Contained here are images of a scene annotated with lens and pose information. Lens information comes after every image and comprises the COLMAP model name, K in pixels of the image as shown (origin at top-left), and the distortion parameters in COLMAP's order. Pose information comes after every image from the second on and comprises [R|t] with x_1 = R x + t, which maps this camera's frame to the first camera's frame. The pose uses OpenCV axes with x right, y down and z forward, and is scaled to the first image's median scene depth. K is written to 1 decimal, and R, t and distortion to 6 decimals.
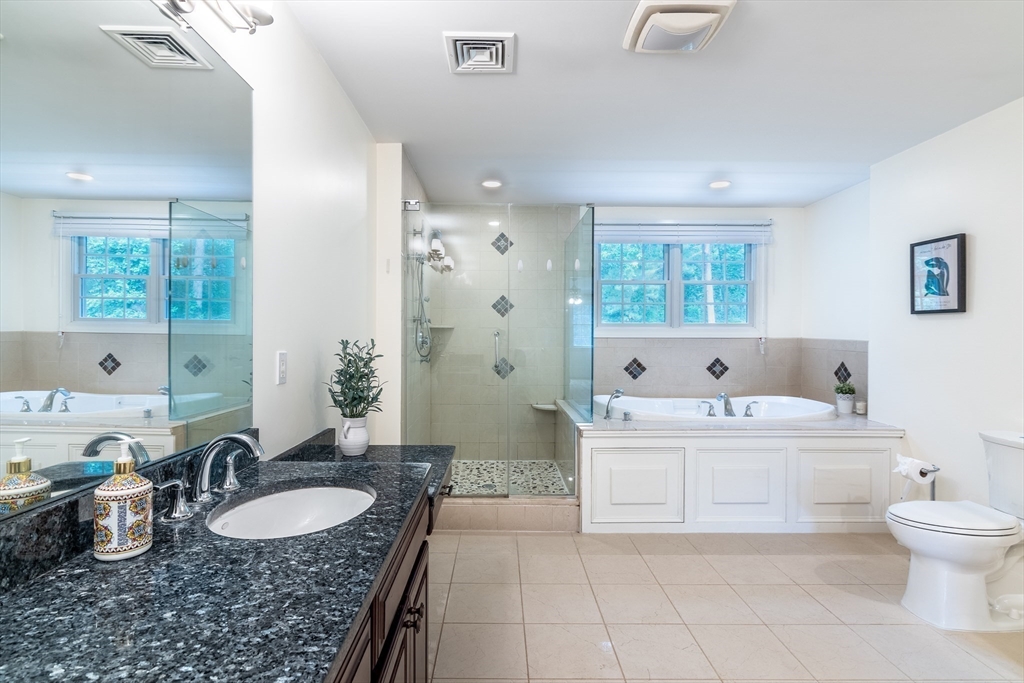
lens RADIAL K [[498.5, 0, 518.7], [0, 498.5, 343.8], [0, 0, 1]] dist [-0.001385, 0.000986]
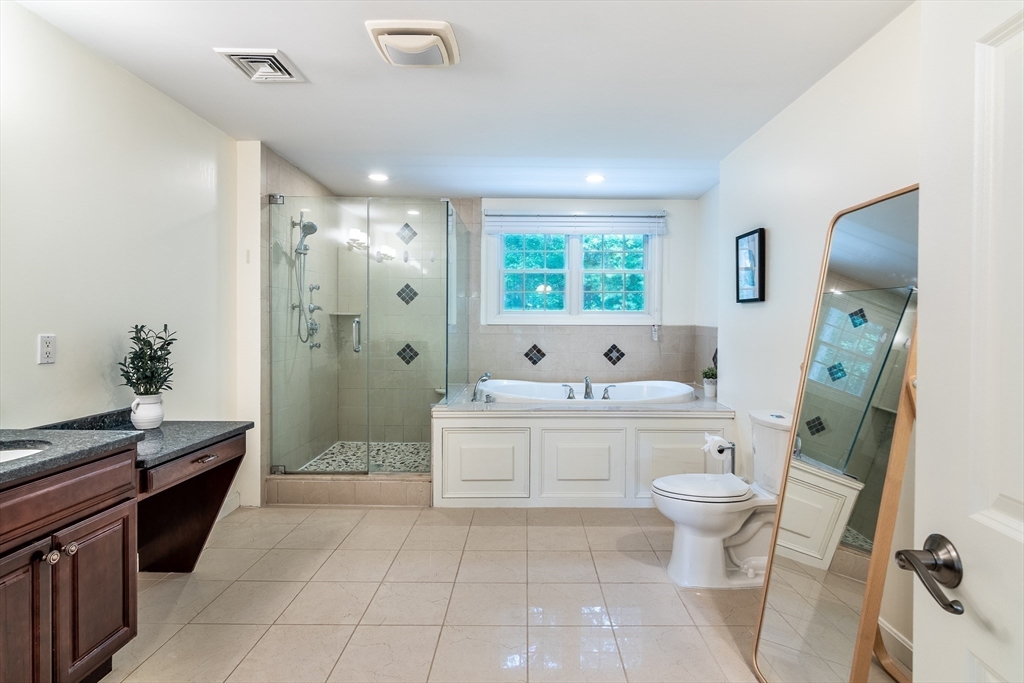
lens RADIAL K [[498.5, 0, 502.3], [0, 498.5, 334.7], [0, 0, 1]] dist [-0.001385, 0.000986]
pose [[0.999995, 0.002276, 0.002212, 0.274136], [-0.002291, 0.999973, 0.007012, 0.002178], [-0.002196, -0.007017, 0.999973, -0.065820]]
